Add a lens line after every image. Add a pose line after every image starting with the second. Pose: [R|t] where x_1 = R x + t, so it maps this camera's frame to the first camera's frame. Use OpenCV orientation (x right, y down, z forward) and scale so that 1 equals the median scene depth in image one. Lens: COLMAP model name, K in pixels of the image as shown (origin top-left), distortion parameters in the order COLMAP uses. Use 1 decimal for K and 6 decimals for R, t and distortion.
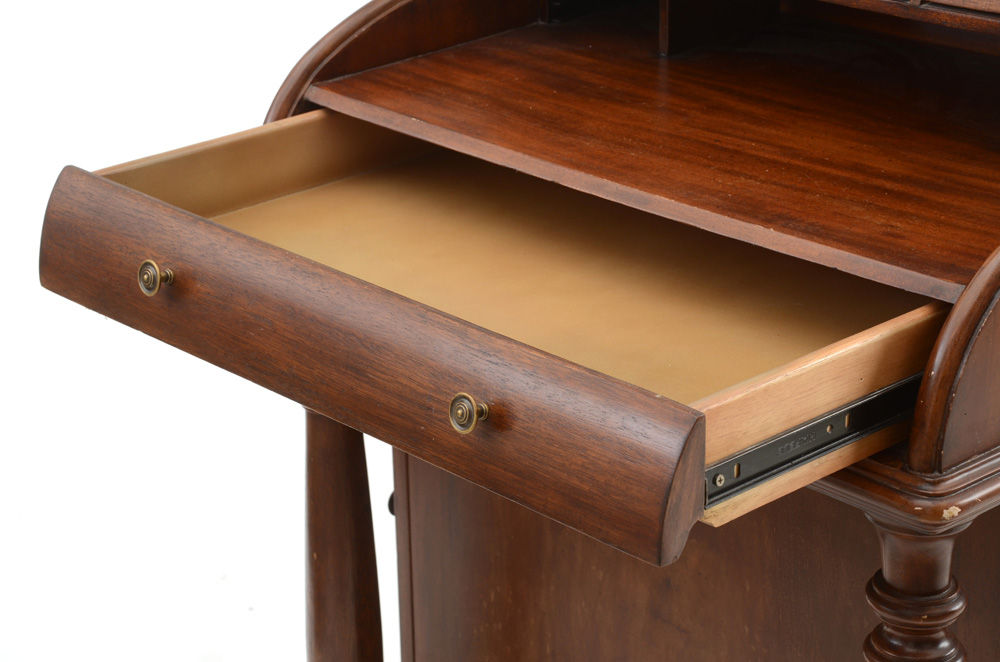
lens RADIAL K [[2518.3, 0, 500.0], [0, 2518.3, 331.0], [0, 0, 1]] dist [0.384983, 3.581846]
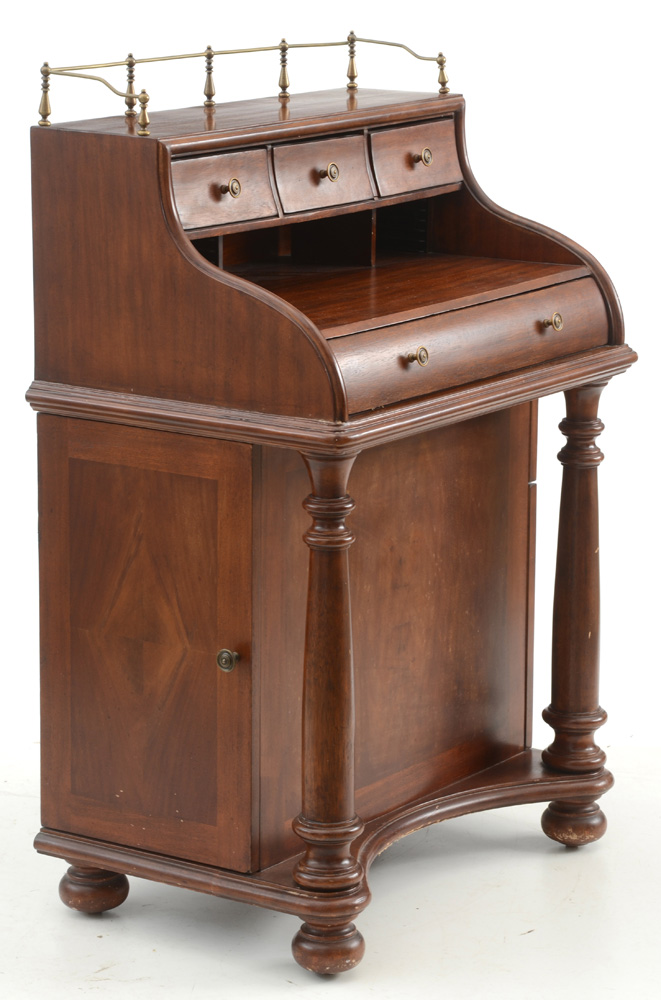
lens RADIAL K [[3078.9, 0, 329.5], [0, 3078.9, 514.3], [0, 0, 1]] dist [0.609721, 12.206130]
pose [[-0.214032, -0.195766, 0.957009, -2.042166], [0.371339, 0.889855, 0.265078, -0.532528], [-0.903492, 0.412110, -0.117762, 1.372962]]
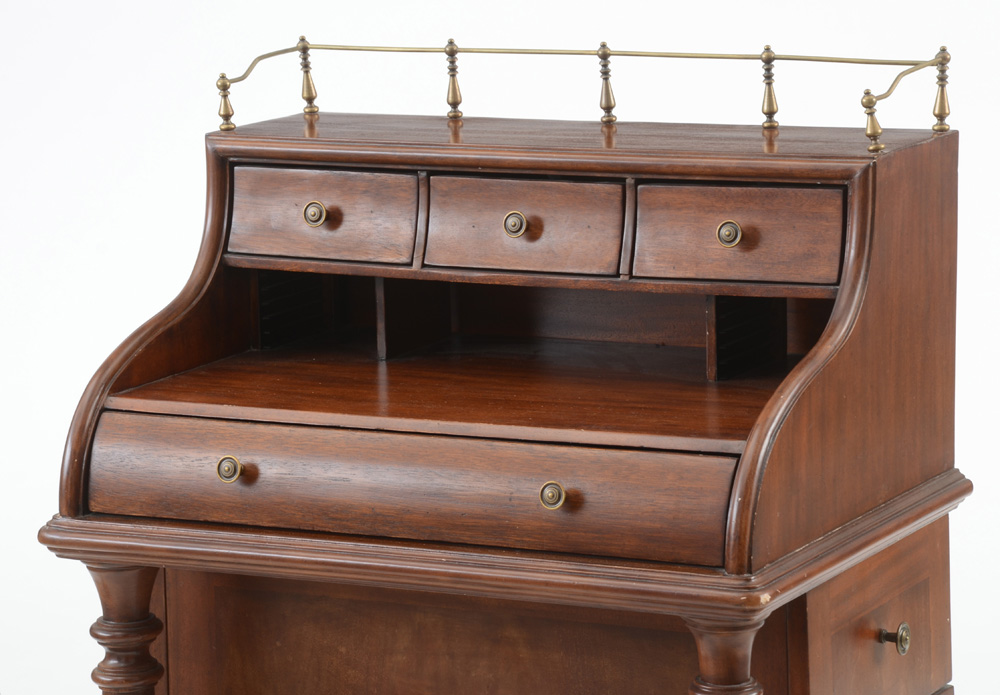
lens RADIAL K [[3965.2, 0, 527.3], [0, 3965.2, 349.3], [0, 0, 1]] dist [1.133350, -0.172825]
pose [[0.938795, -0.064724, 0.338340, -0.561962], [0.136398, 0.971758, -0.192569, 0.285225], [-0.316321, 0.226932, 0.921110, -0.824527]]
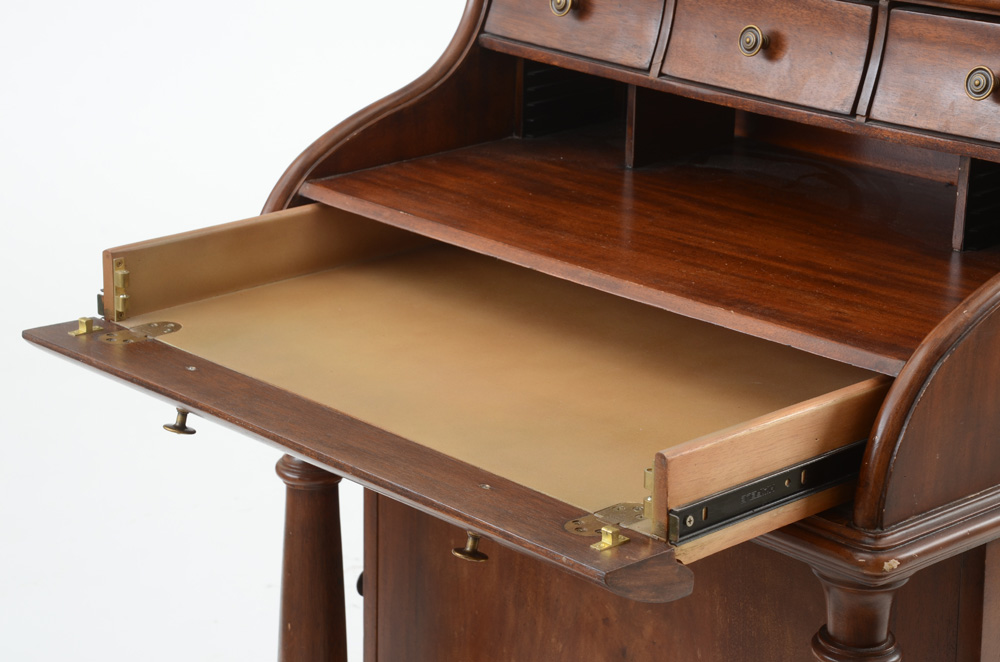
lens RADIAL K [[2518.3, 0, 500.0], [0, 2518.3, 331.0], [0, 0, 1]] dist [0.384983, 3.581846]
pose [[0.999128, 0.030113, 0.028918, -0.022650], [-0.027979, 0.997045, -0.071547, 0.045379], [-0.030987, 0.070676, 0.997018, -0.082945]]
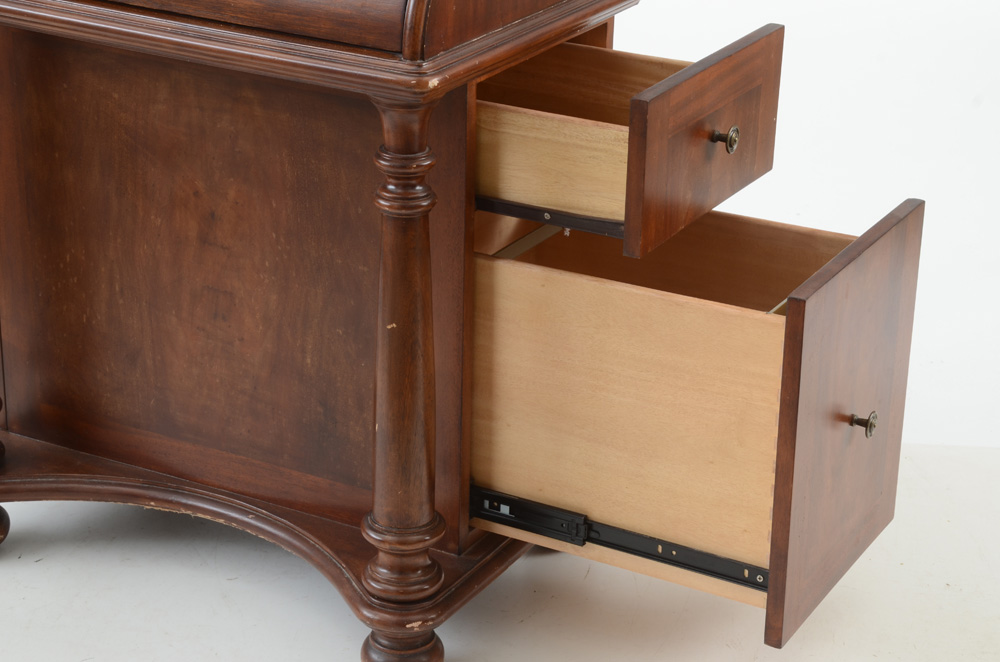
lens RADIAL K [[2169.4, 0, 500.0], [0, 2169.4, 331.0], [0, 0, 1]] dist [0.461939, 0.540063]
pose [[0.949673, -0.079790, 0.302910, -0.171641], [0.081978, 0.996619, 0.005506, 0.184253], [-0.302326, 0.019603, 0.953003, -0.242276]]
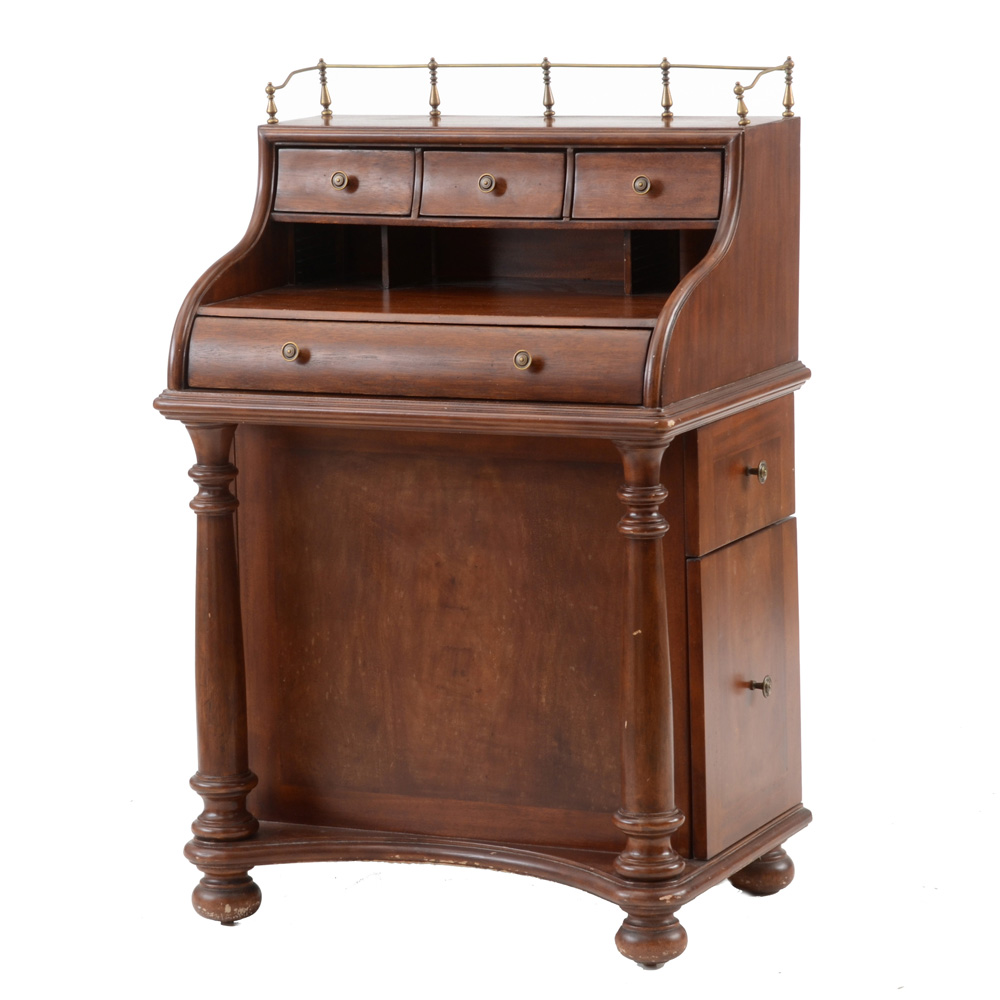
lens RADIAL K [[4538.6, 0, 441.3], [0, 4538.6, 498.5], [0, 0, 1]] dist [0.740963, -1.898599]
pose [[0.927691, -0.061416, 0.368262, -1.112654], [0.146899, 0.966861, -0.208809, 0.718647], [-0.343234, 0.247808, 0.905970, -1.836075]]
